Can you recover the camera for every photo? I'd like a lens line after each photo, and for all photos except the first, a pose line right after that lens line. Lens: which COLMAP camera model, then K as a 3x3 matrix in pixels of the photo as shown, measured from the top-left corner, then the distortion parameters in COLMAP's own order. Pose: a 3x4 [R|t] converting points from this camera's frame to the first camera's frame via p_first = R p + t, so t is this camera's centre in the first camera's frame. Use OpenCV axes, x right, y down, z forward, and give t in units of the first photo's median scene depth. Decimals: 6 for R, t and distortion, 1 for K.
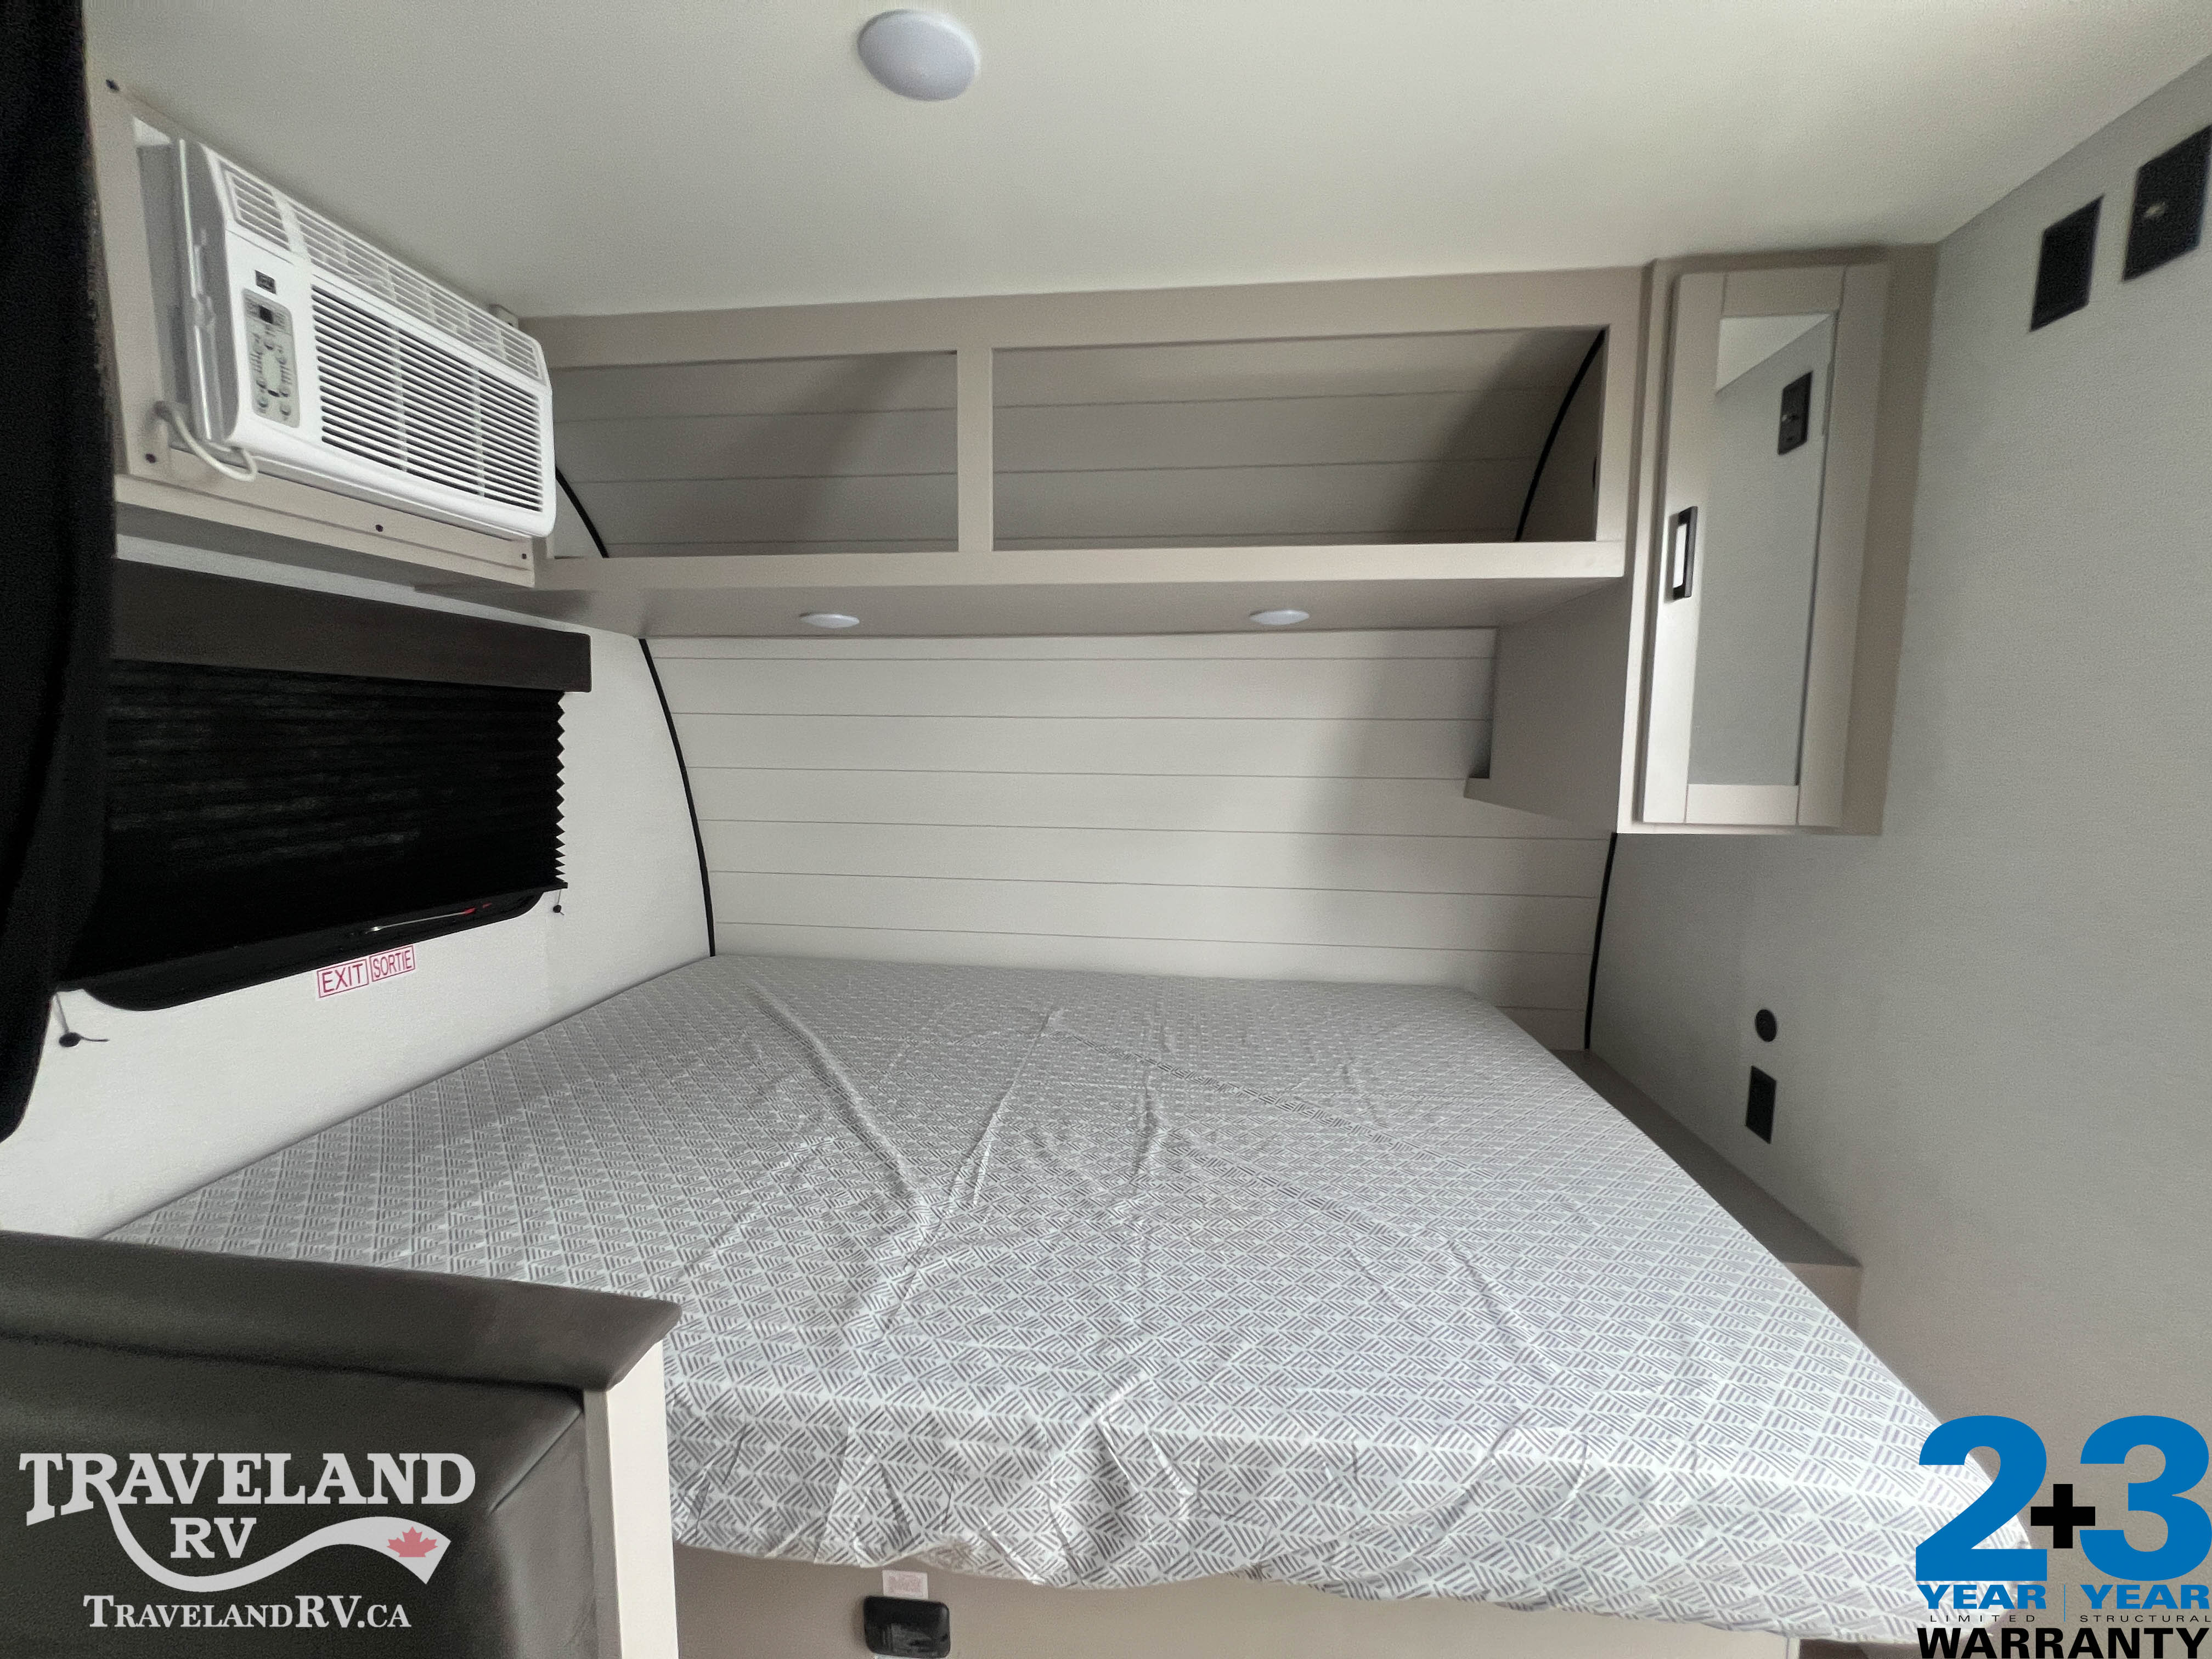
lens RADIAL K [[876.5, 0, 1102.3], [0, 876.5, 822.9], [0, 0, 1]] dist [0.000266, 0.000000]
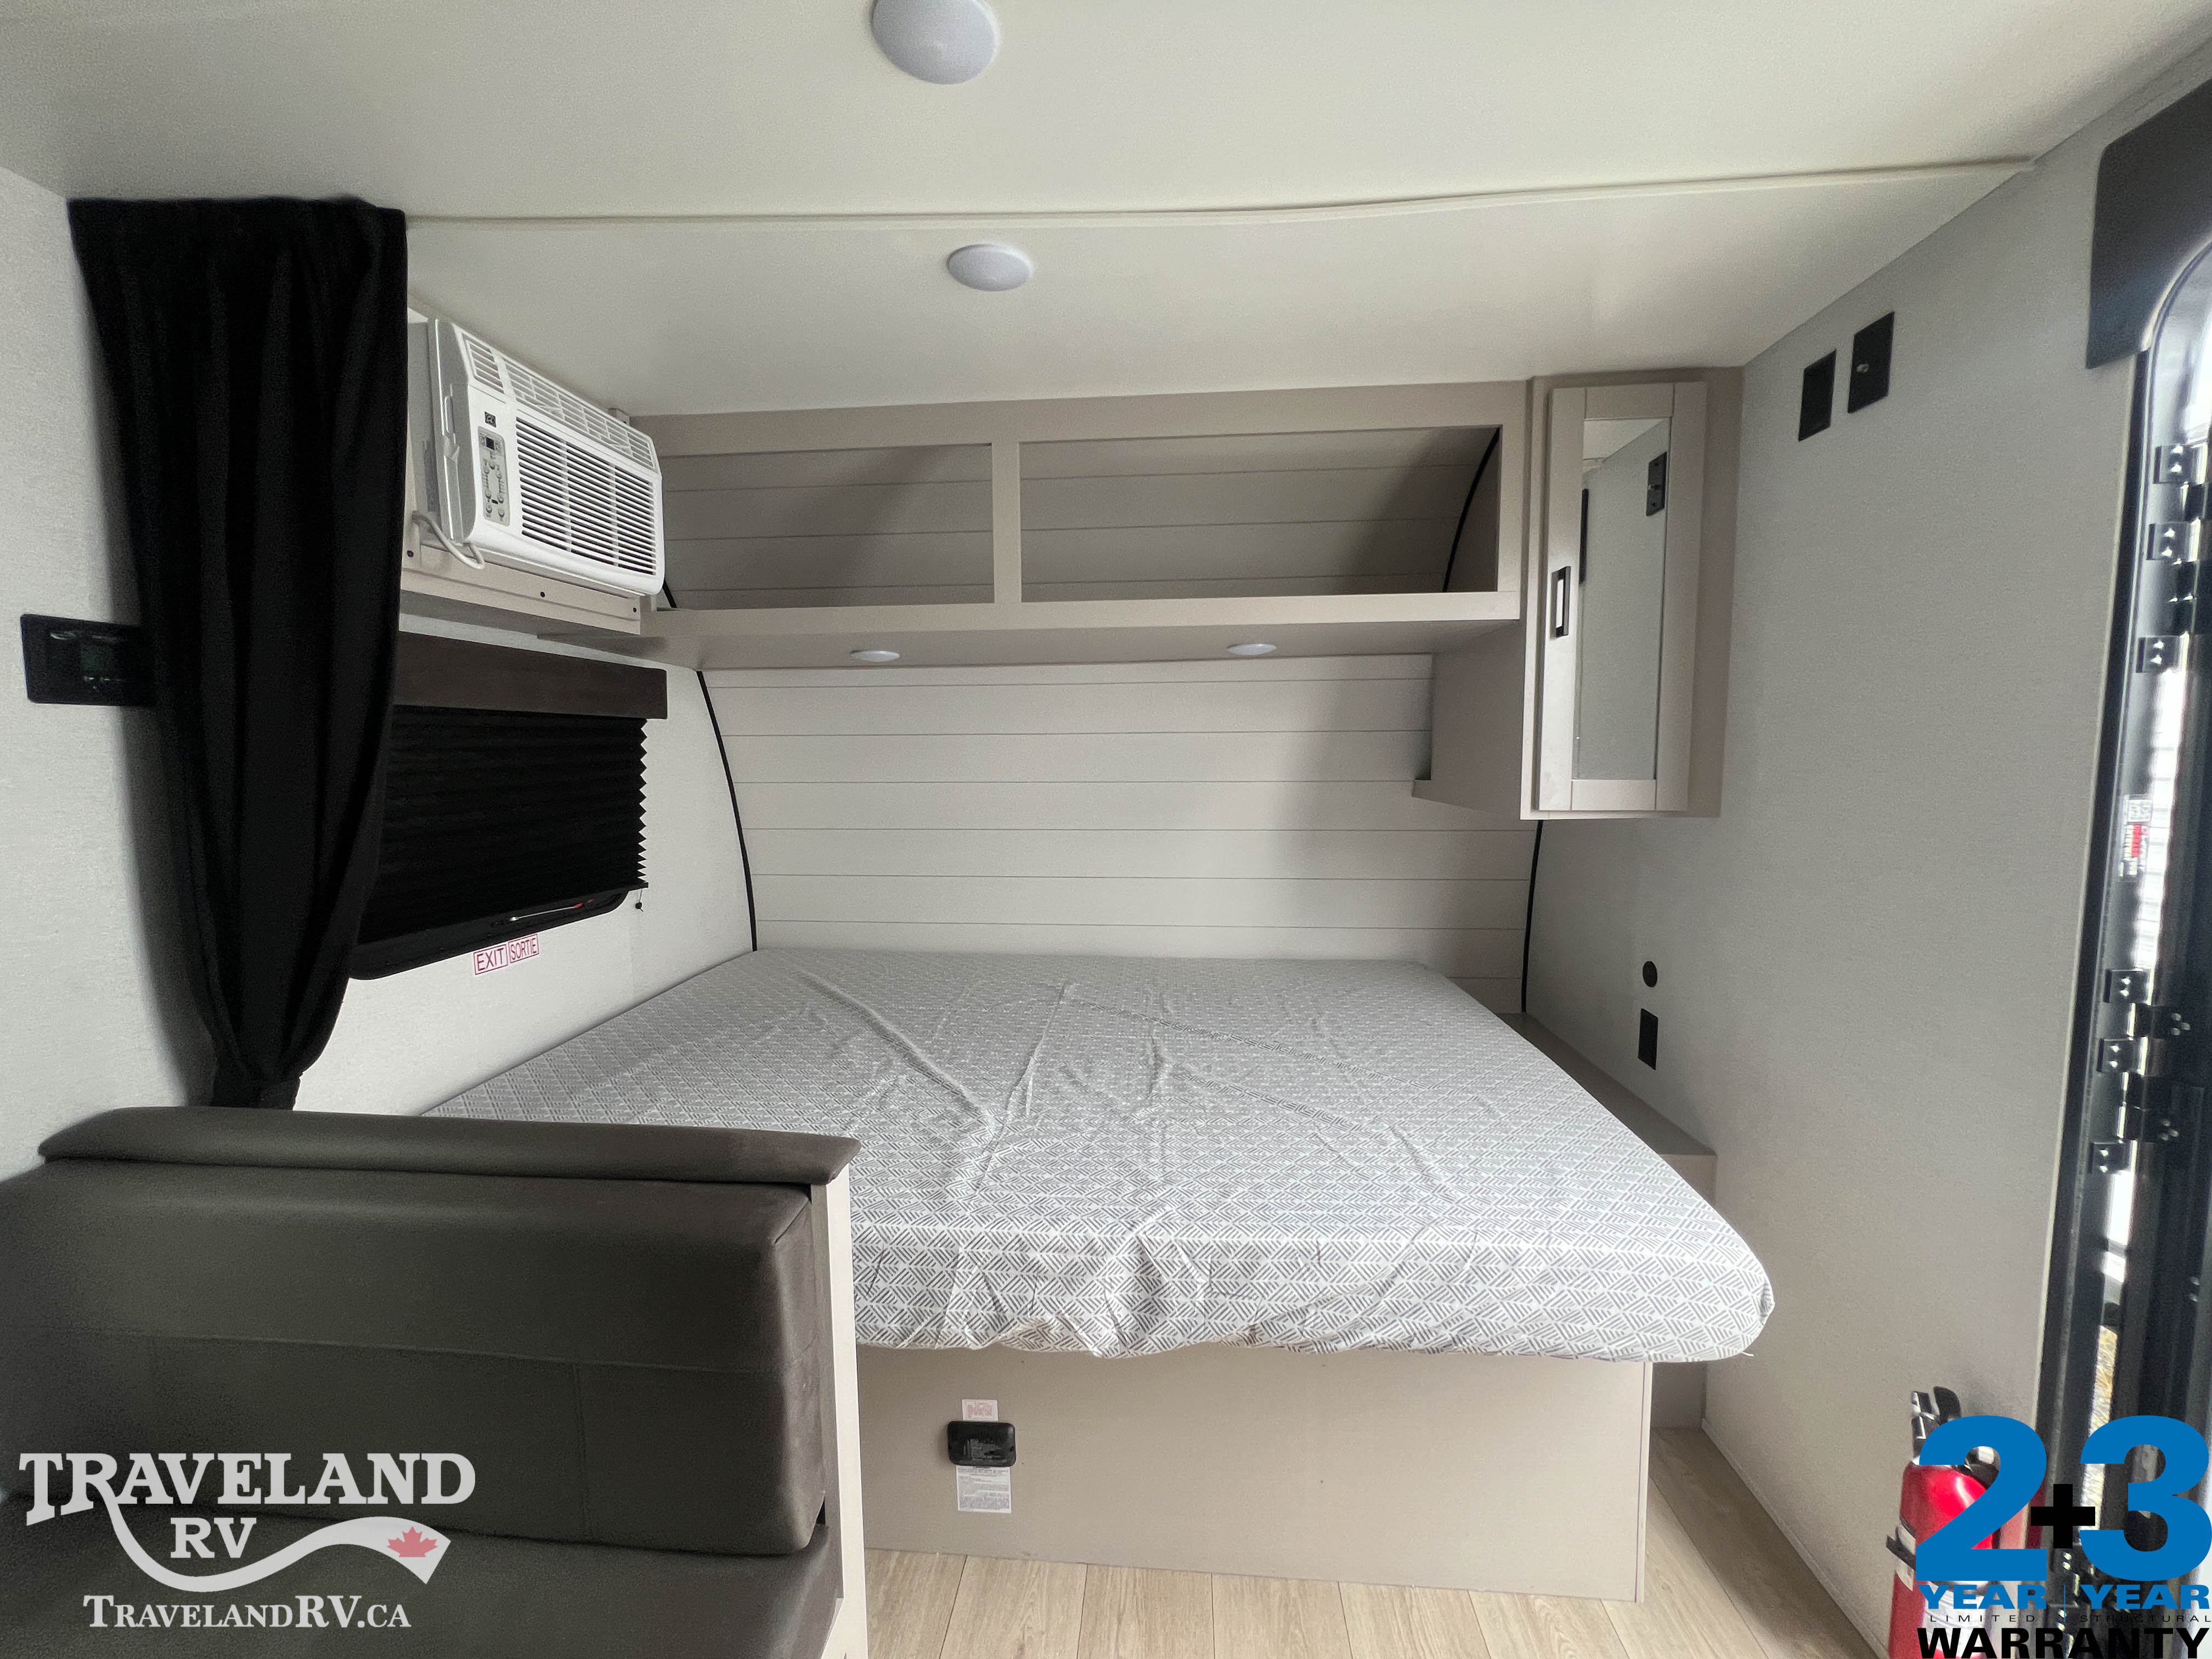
lens RADIAL K [[885.6, 0, 1104.8], [0, 885.6, 826.1], [0, 0, 1]] dist [-0.001962, -0.000134]
pose [[0.999326, -0.018869, 0.031496, -0.074649], [0.019215, 0.999758, -0.010717, 0.031354], [-0.031286, 0.011315, 0.999446, -0.353257]]
